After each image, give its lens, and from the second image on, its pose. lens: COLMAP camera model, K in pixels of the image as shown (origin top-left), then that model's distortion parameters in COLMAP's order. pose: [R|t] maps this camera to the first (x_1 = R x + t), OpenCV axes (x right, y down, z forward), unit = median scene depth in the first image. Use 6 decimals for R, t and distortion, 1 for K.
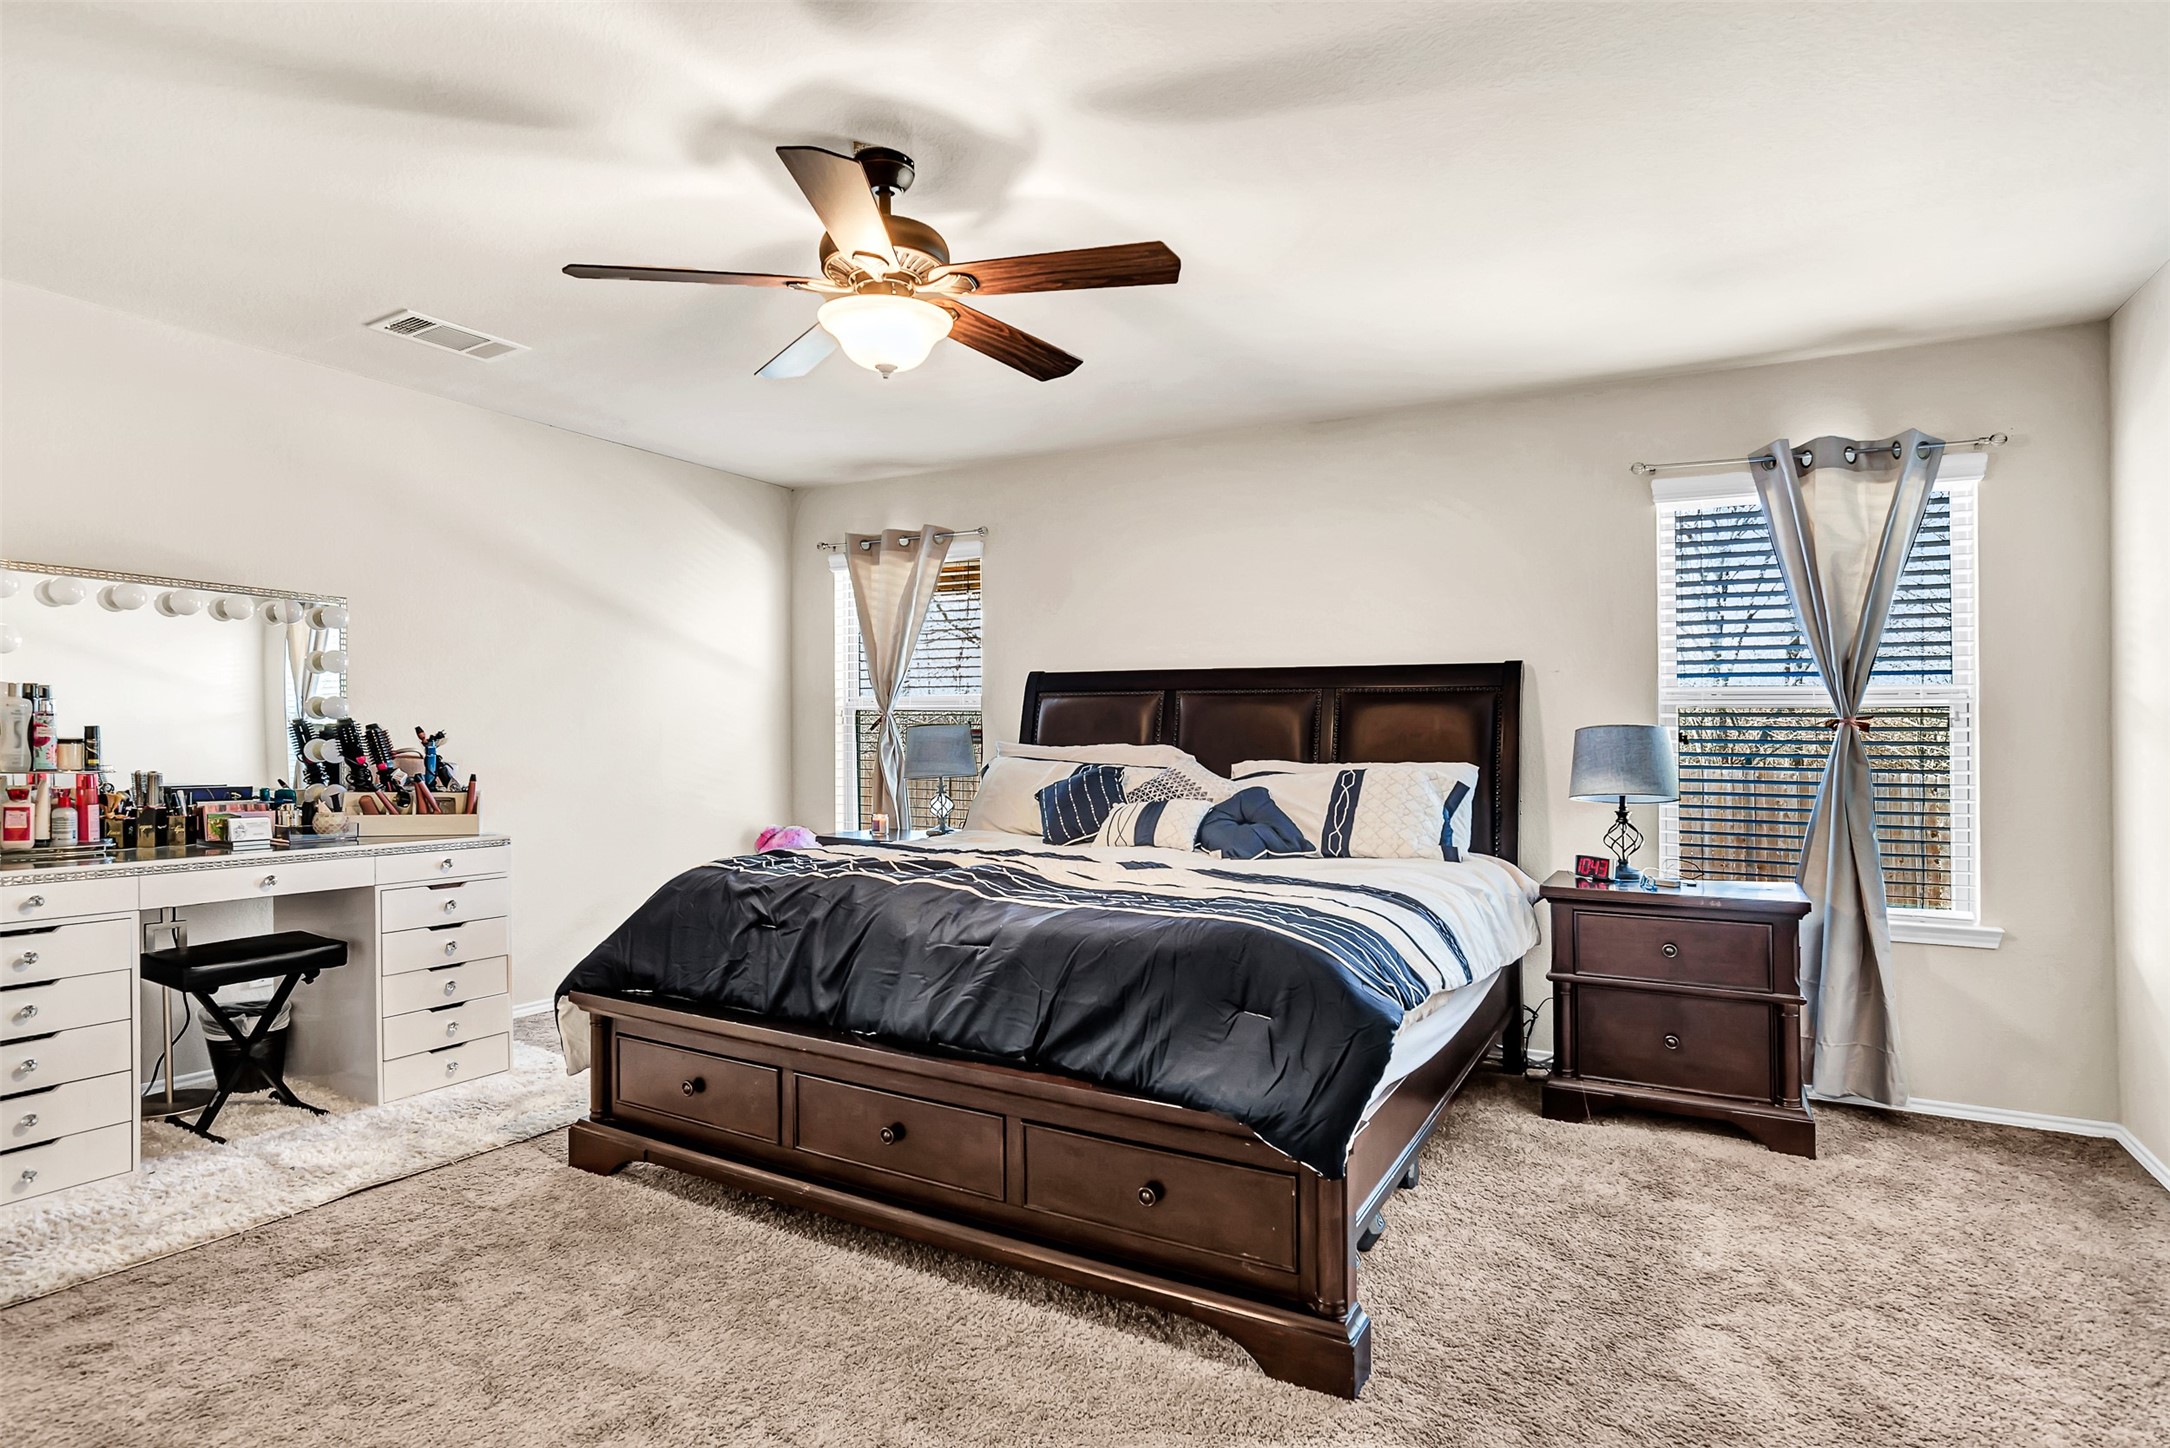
lens RADIAL K [[1118.0, 0, 1071.0], [0, 1118.0, 694.0], [0, 0, 1]] dist [-0.045053, 0.023604]
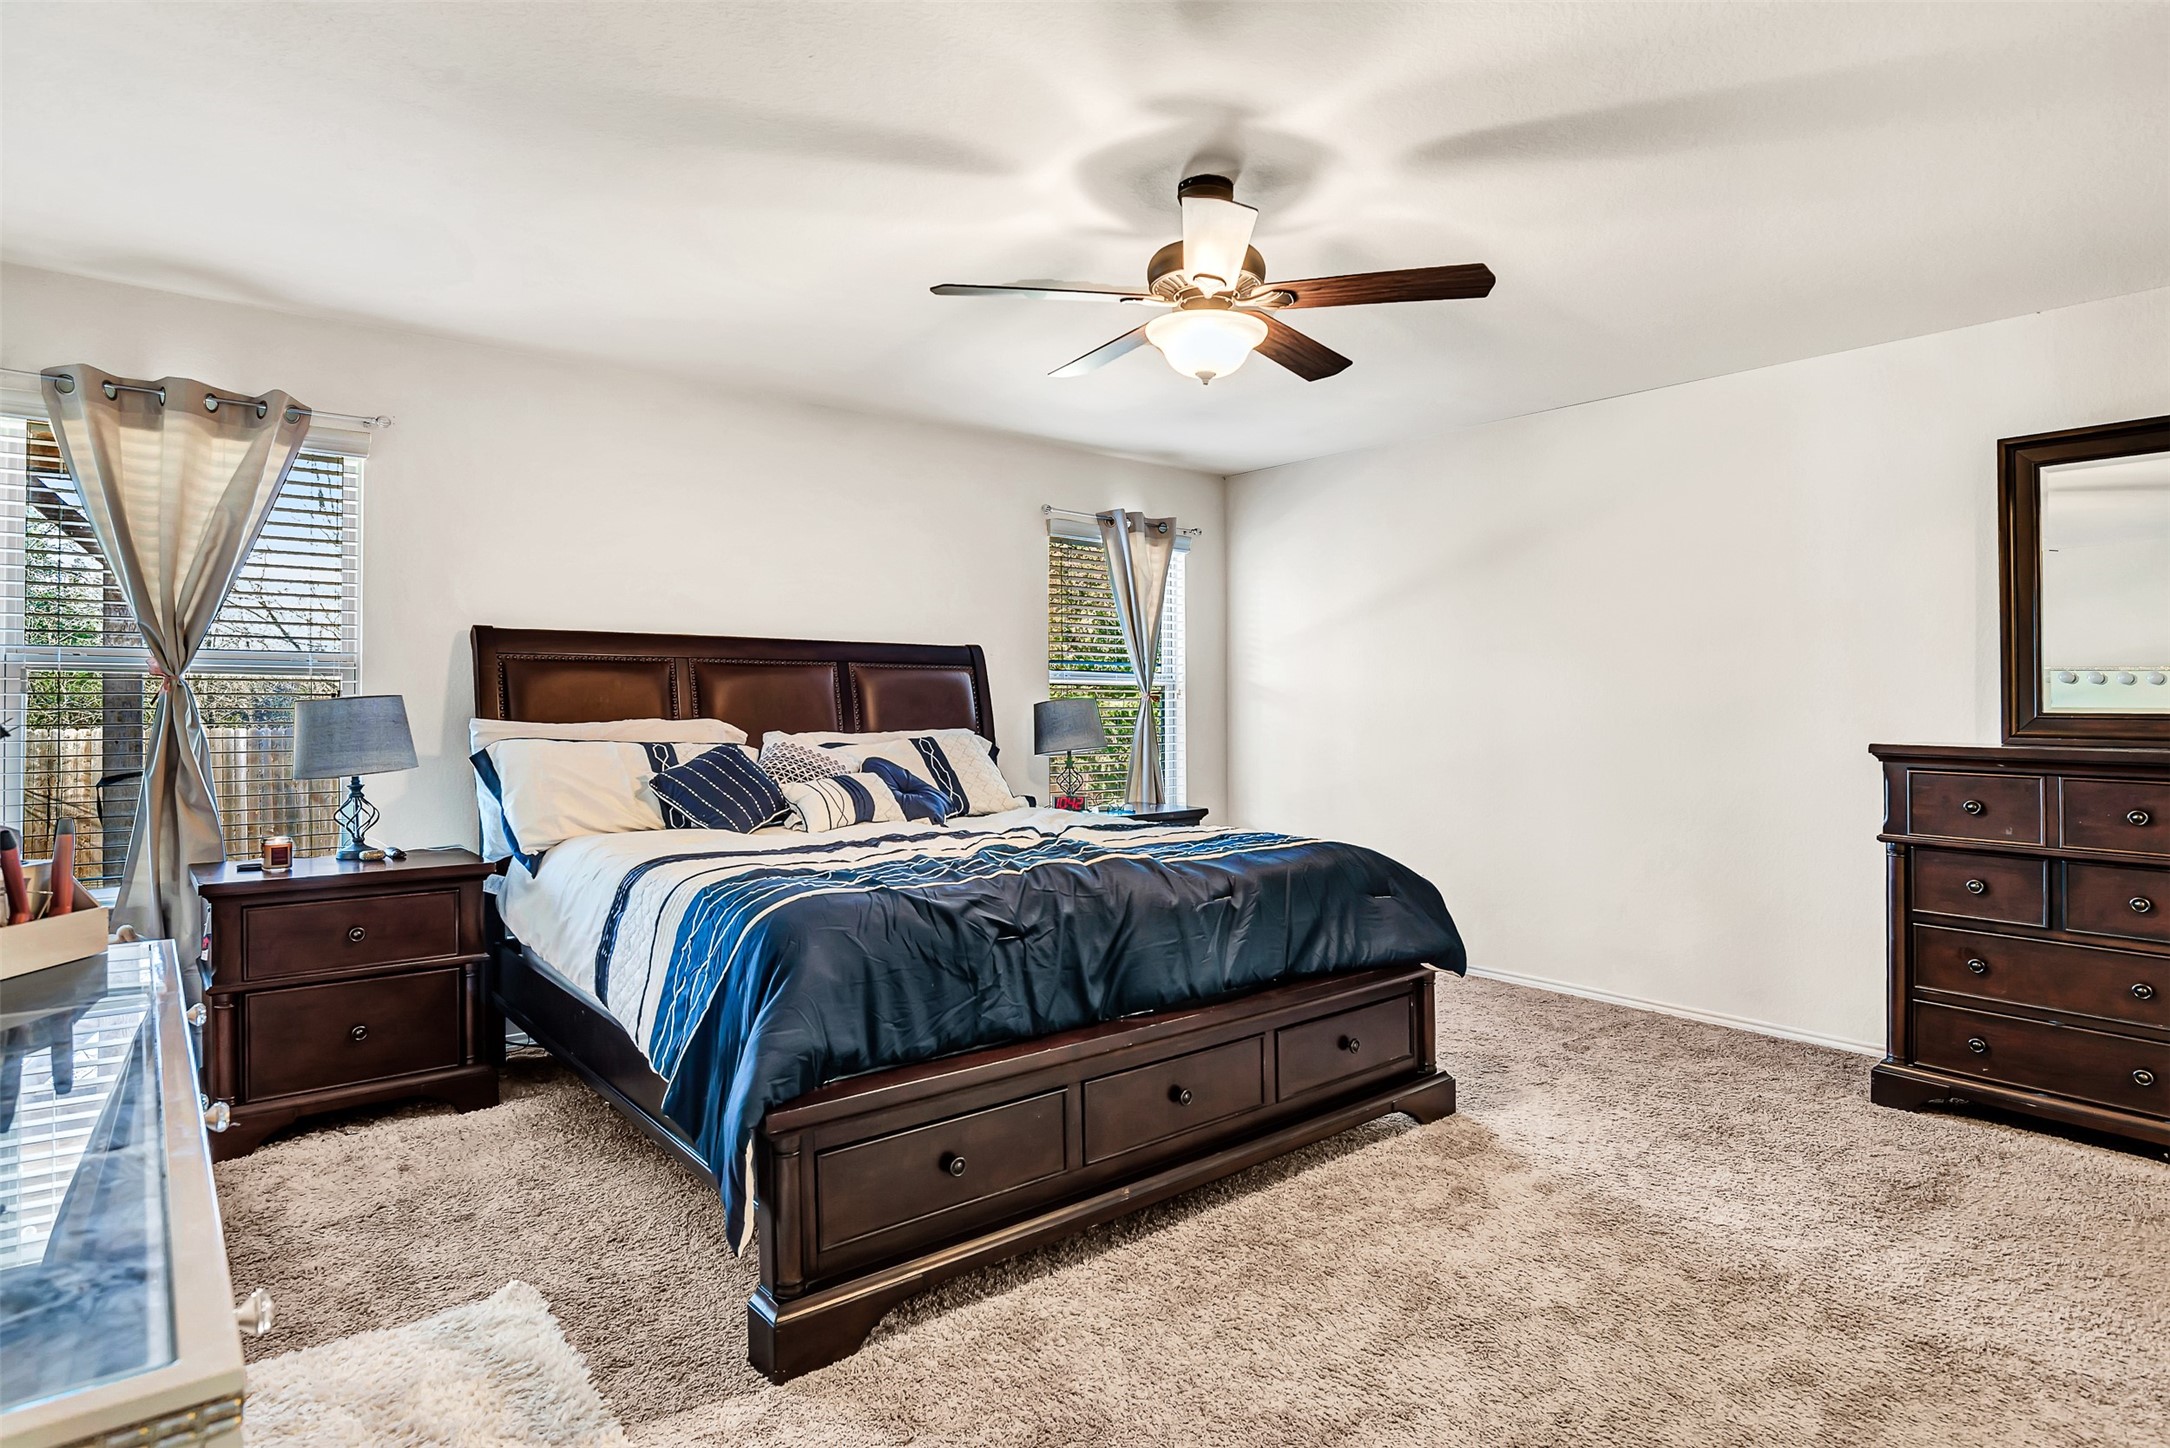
lens RADIAL K [[1144.7, 0, 1078.7], [0, 1144.7, 605.7], [0, 0, 1]] dist [-0.035013, 0.024042]
pose [[0.365085, 0.069662, 0.928364, -1.128930], [-0.027347, 0.997569, -0.064101, 0.007636], [-0.930572, -0.001986, 0.366103, 0.645083]]
